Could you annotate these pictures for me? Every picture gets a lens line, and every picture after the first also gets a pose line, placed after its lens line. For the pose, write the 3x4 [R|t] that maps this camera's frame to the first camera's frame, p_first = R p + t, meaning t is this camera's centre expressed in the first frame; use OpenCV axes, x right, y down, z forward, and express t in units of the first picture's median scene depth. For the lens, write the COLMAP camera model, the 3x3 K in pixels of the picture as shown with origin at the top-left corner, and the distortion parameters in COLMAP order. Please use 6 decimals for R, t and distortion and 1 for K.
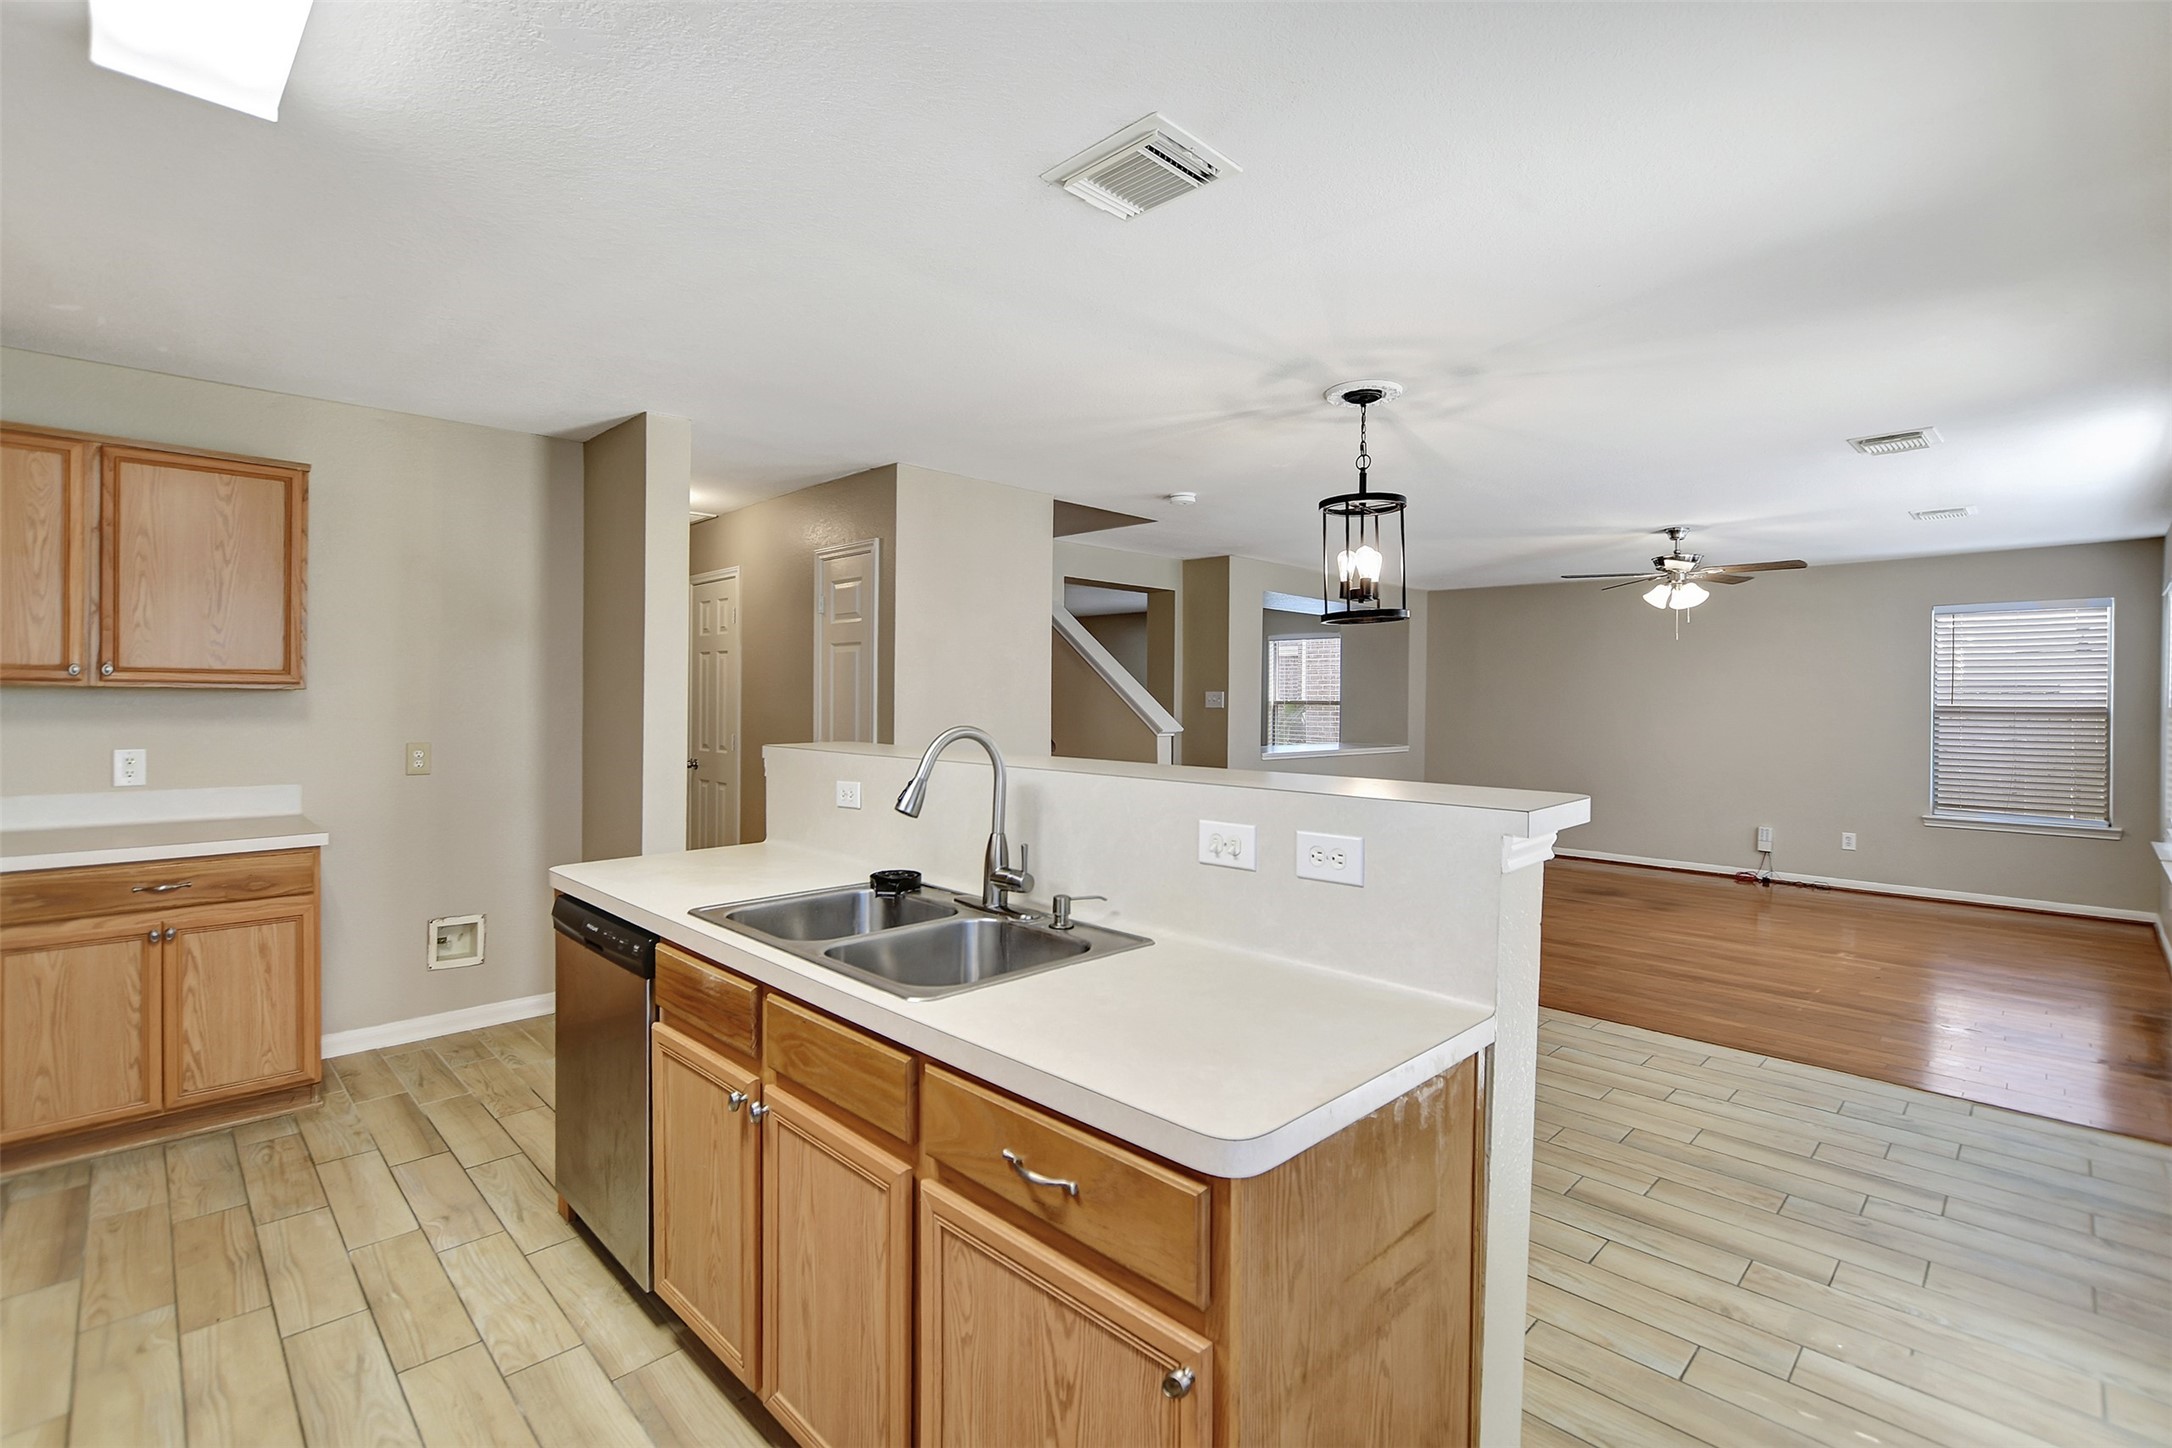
lens RADIAL K [[985.5, 0, 1069.2], [0, 985.5, 695.6], [0, 0, 1]] dist [-0.009739, 0.000763]
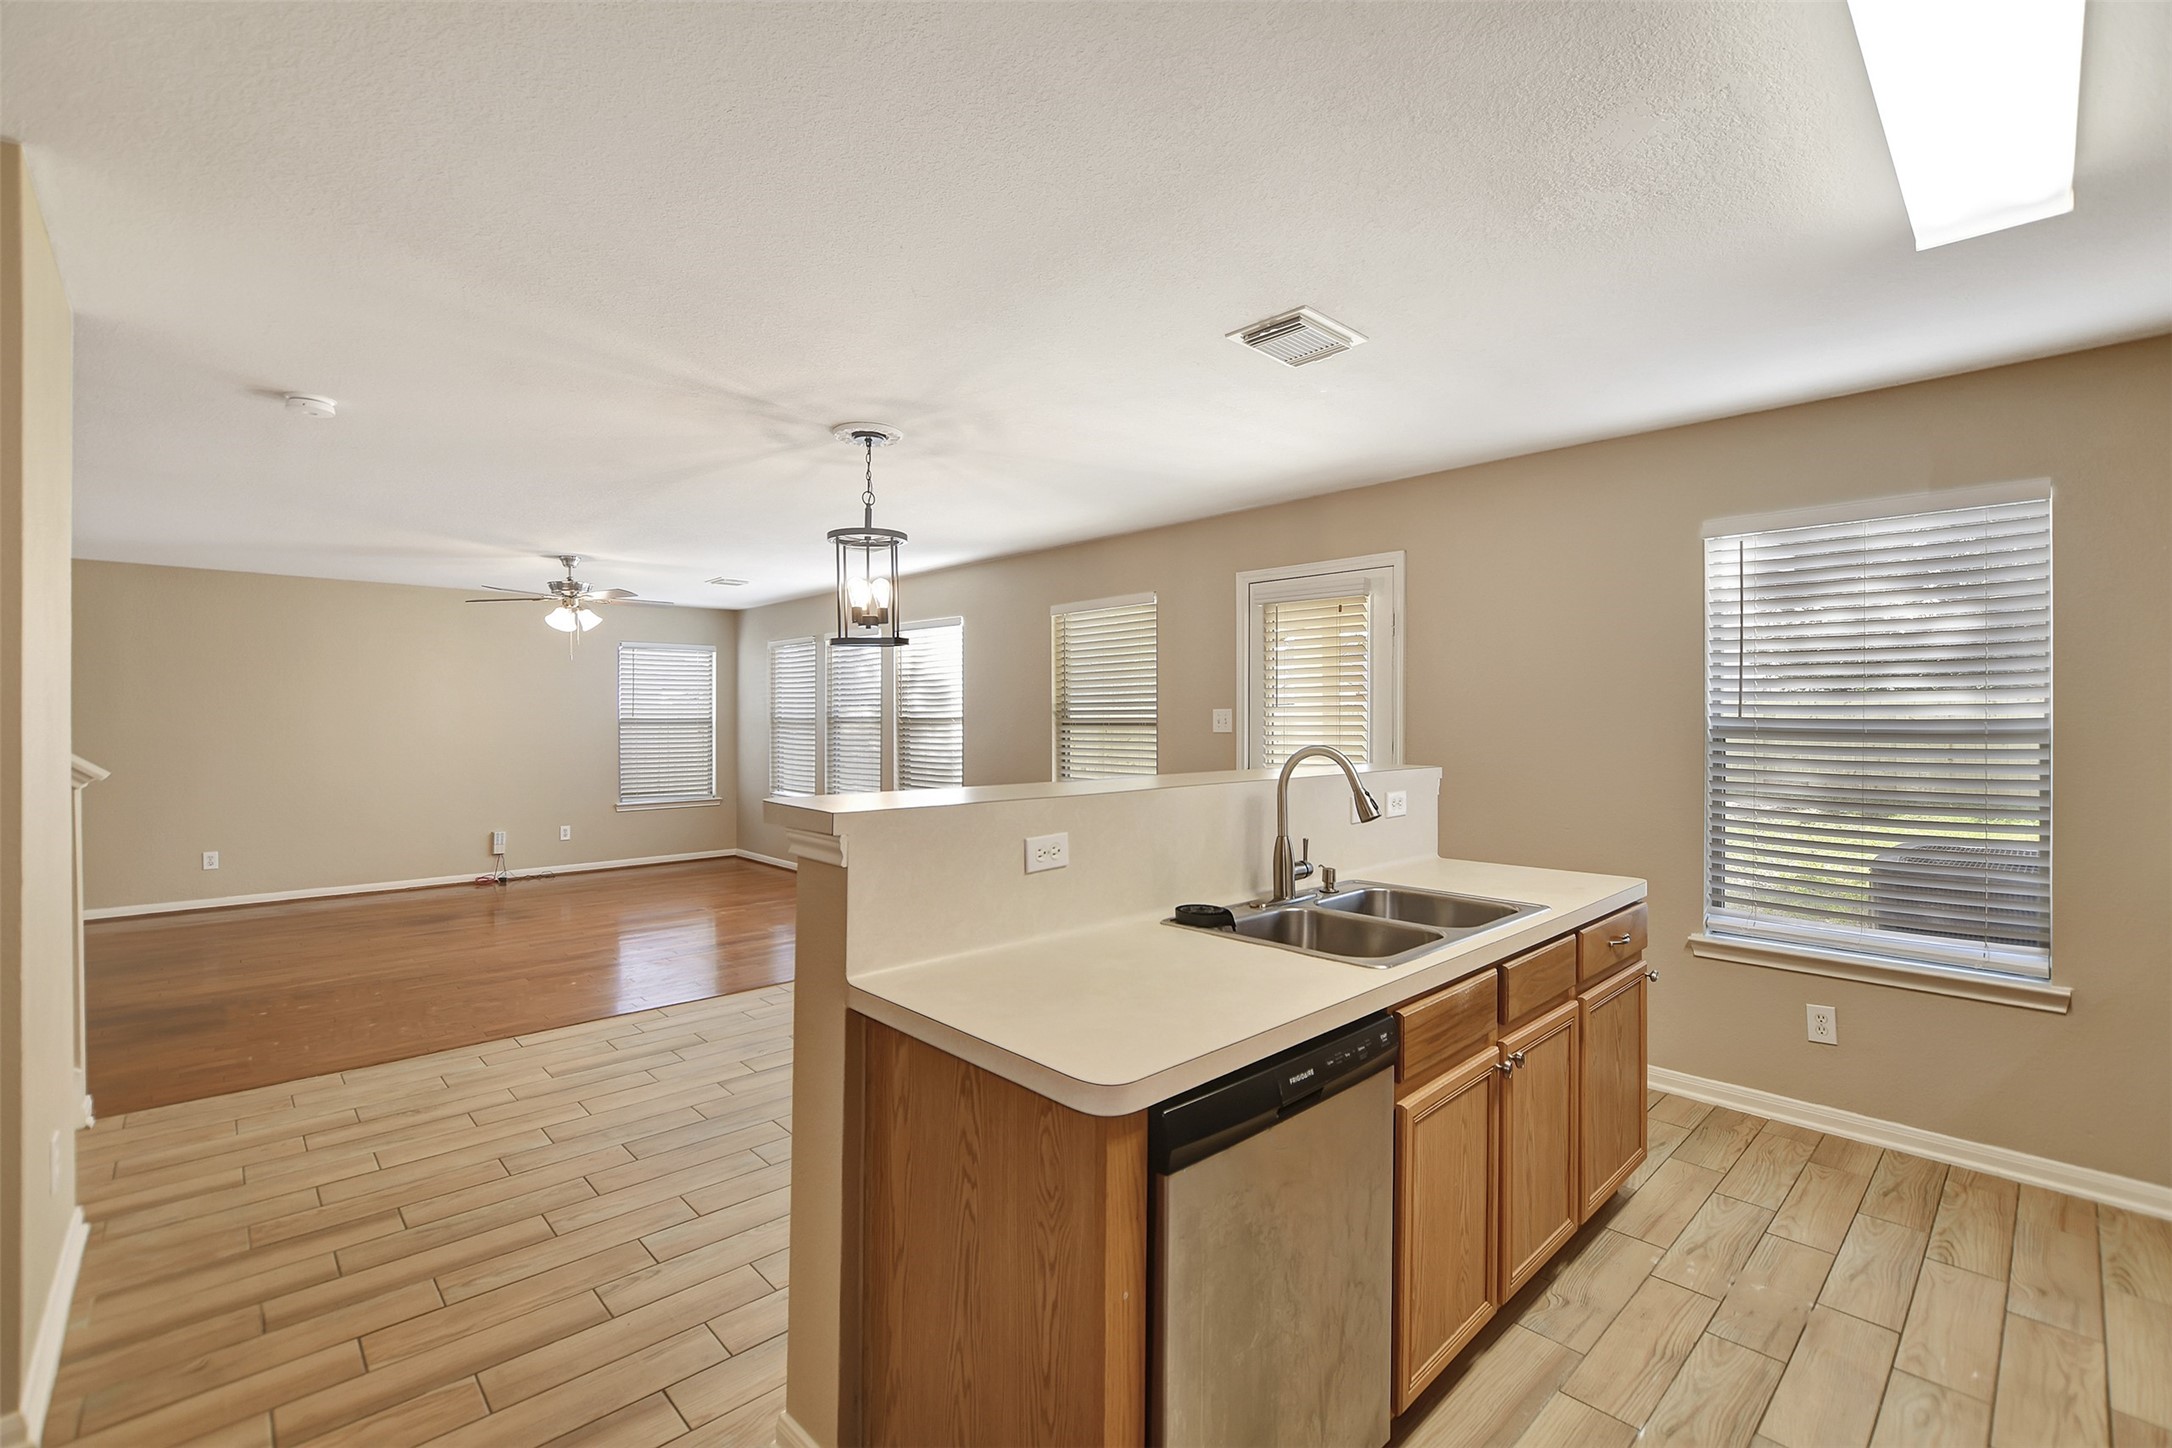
lens RADIAL K [[946.7, 0, 1077.1], [0, 946.7, 718.1], [0, 0, 1]] dist [-0.013393, 0.001329]
pose [[0.021409, -0.008296, 0.999736, -0.409996], [-0.001829, 0.999964, 0.008337, -0.003362], [-0.999769, -0.002007, 0.021393, 0.418786]]
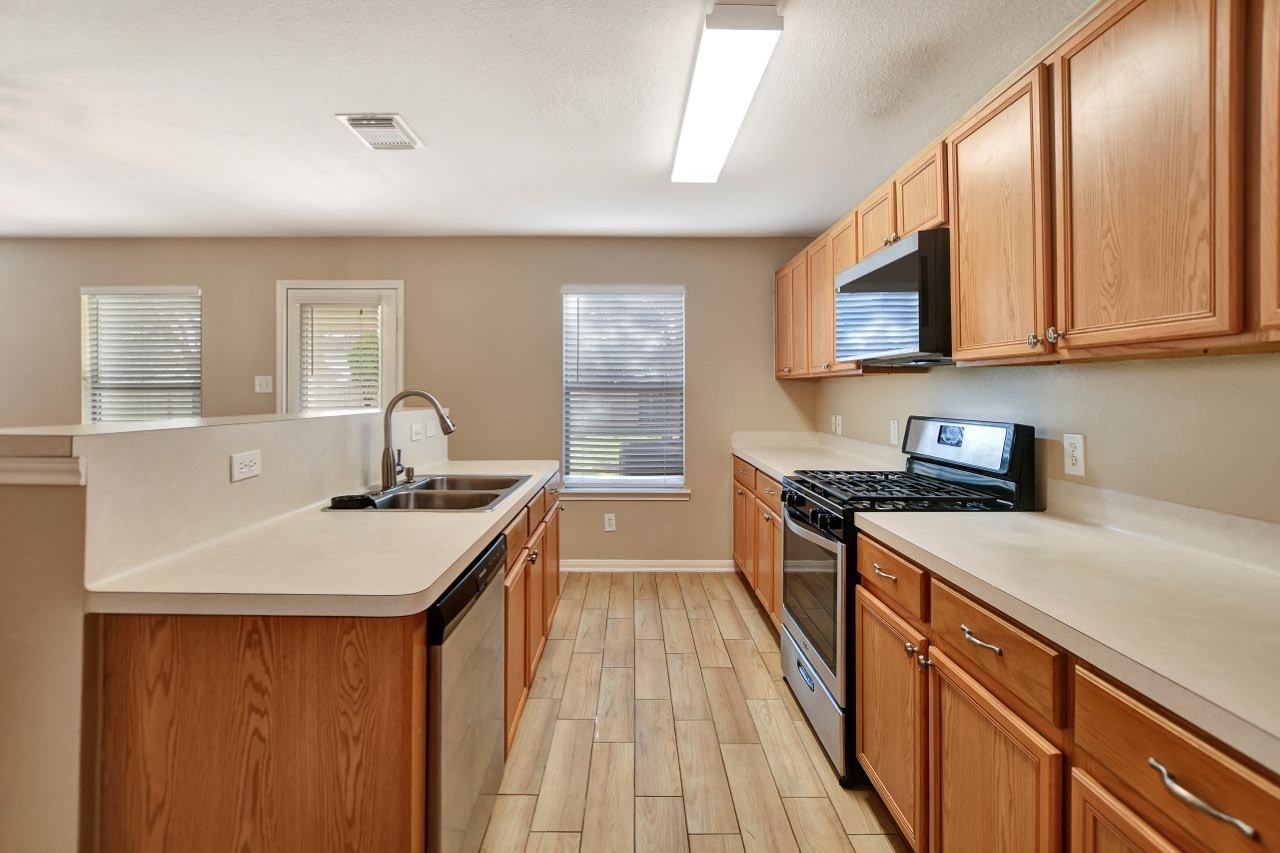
lens RADIAL K [[576.5, 0, 633.0], [0, 576.5, 390.2], [0, 0, 1]] dist [-0.025906, 0.005346]
pose [[-0.718929, -0.003560, 0.695075, -0.387750], [-0.007711, 0.999966, -0.002855, 0.010753], [-0.695041, -0.007412, -0.718932, 0.495734]]
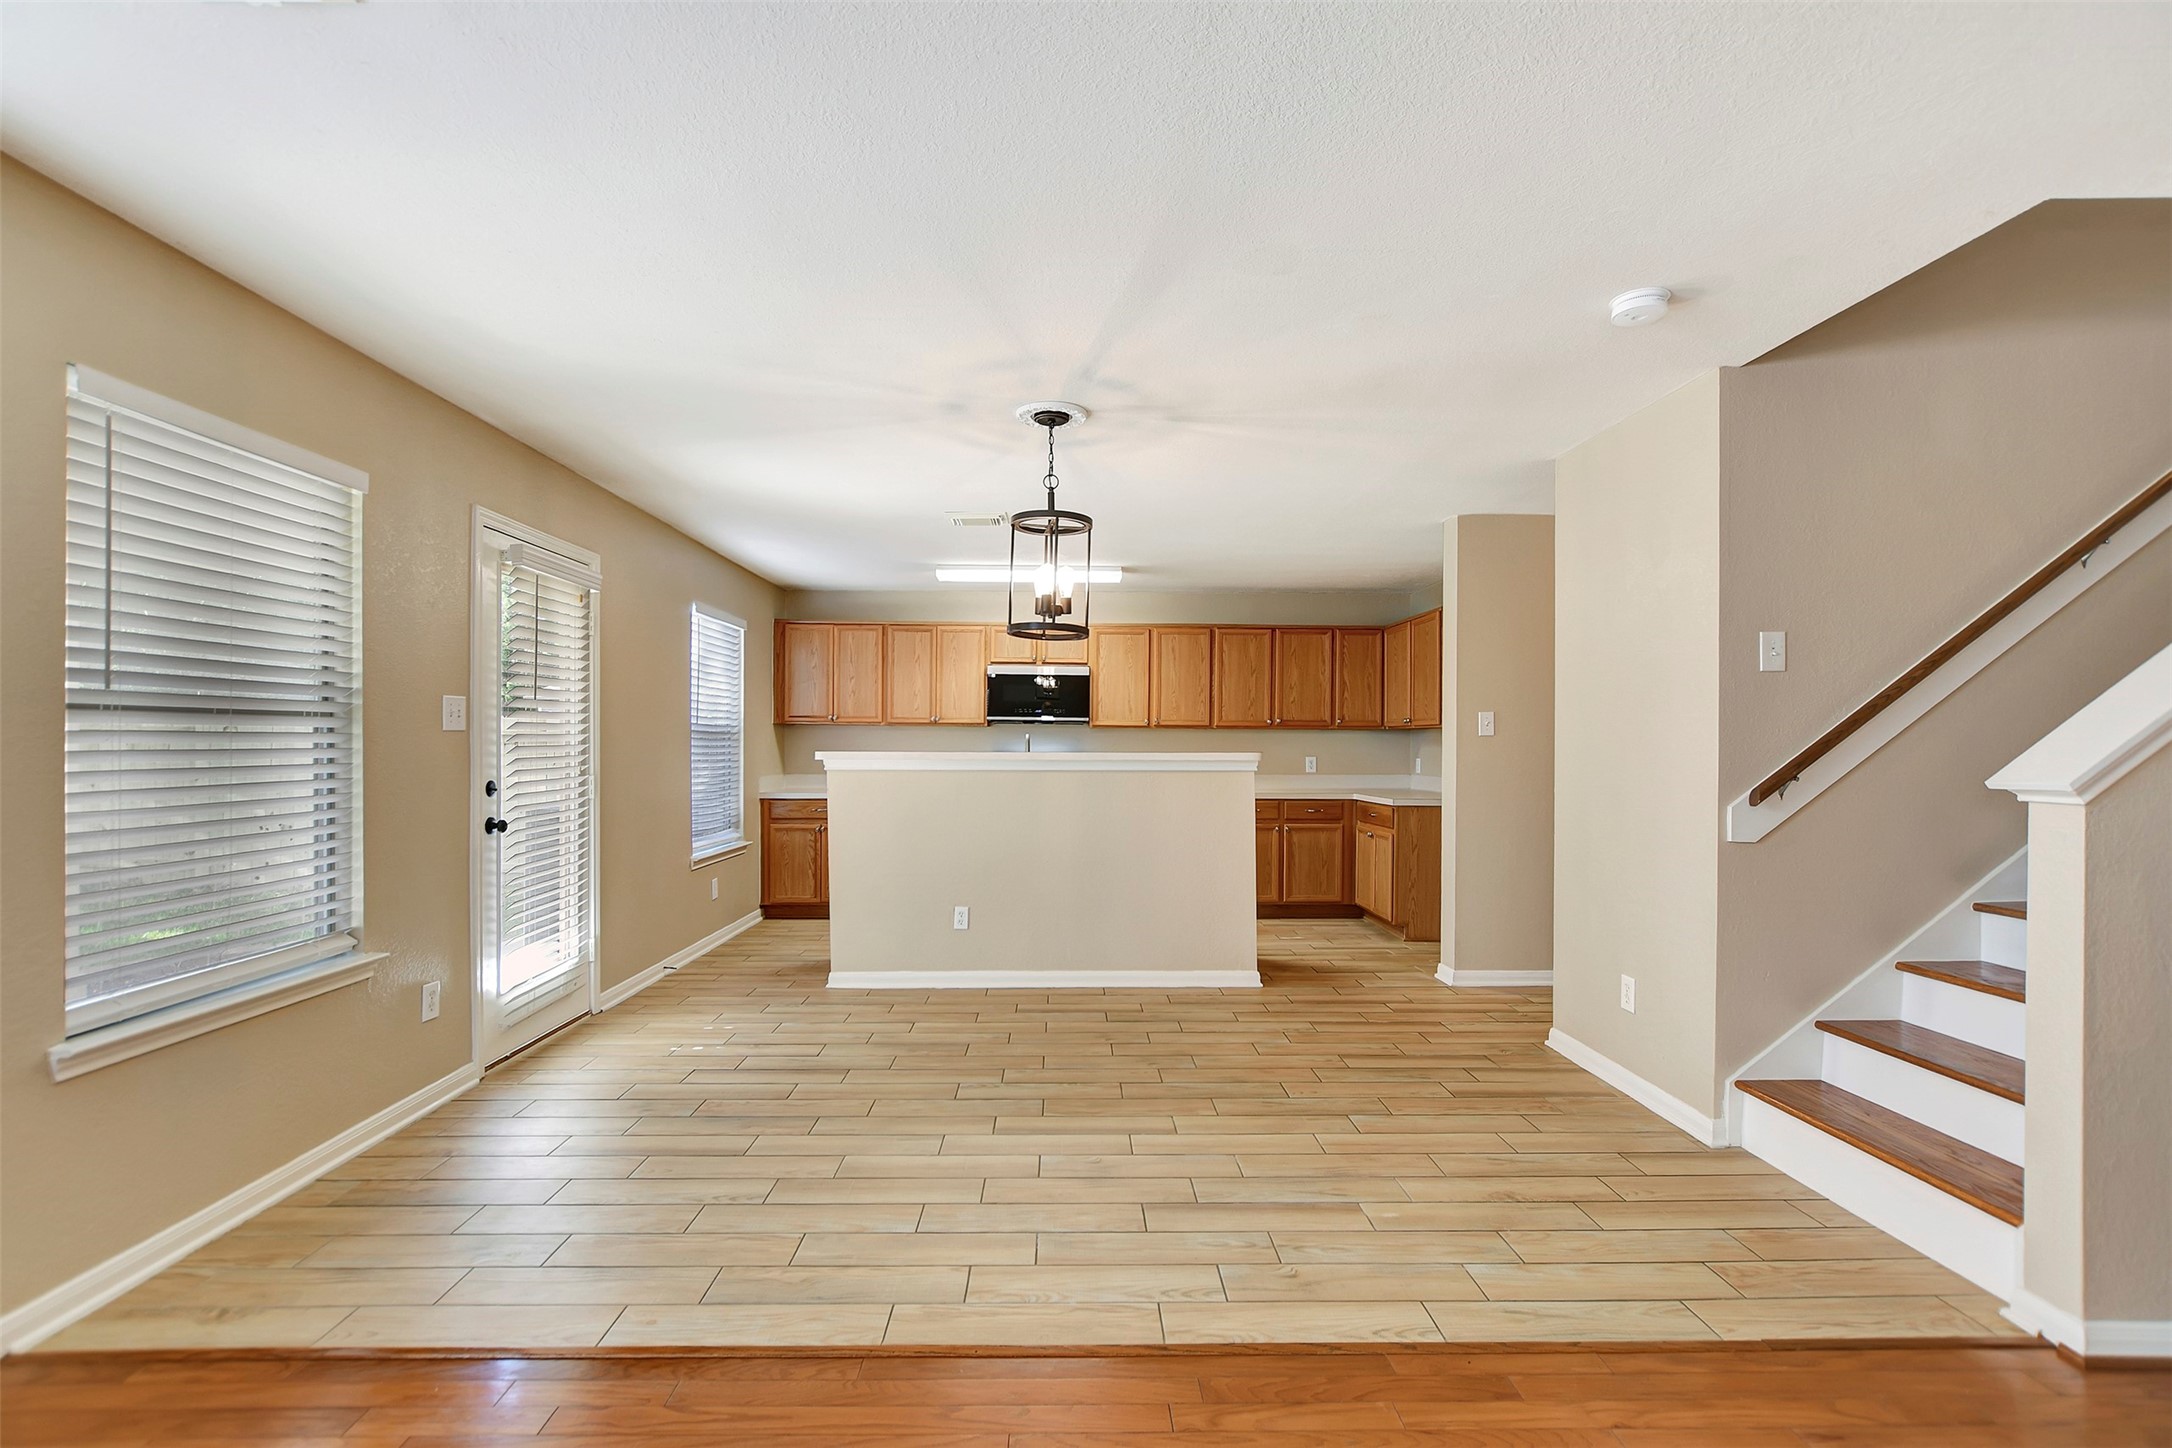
lens RADIAL K [[960.5, 0, 1084.6], [0, 960.5, 748.7], [0, 0, 1]] dist [-0.028918, -0.000265]
pose [[-0.680077, -0.008882, -0.733087, 0.563643], [-0.007876, 0.999957, -0.004809, 0.026275], [0.733098, 0.002503, -0.680118, 0.955484]]
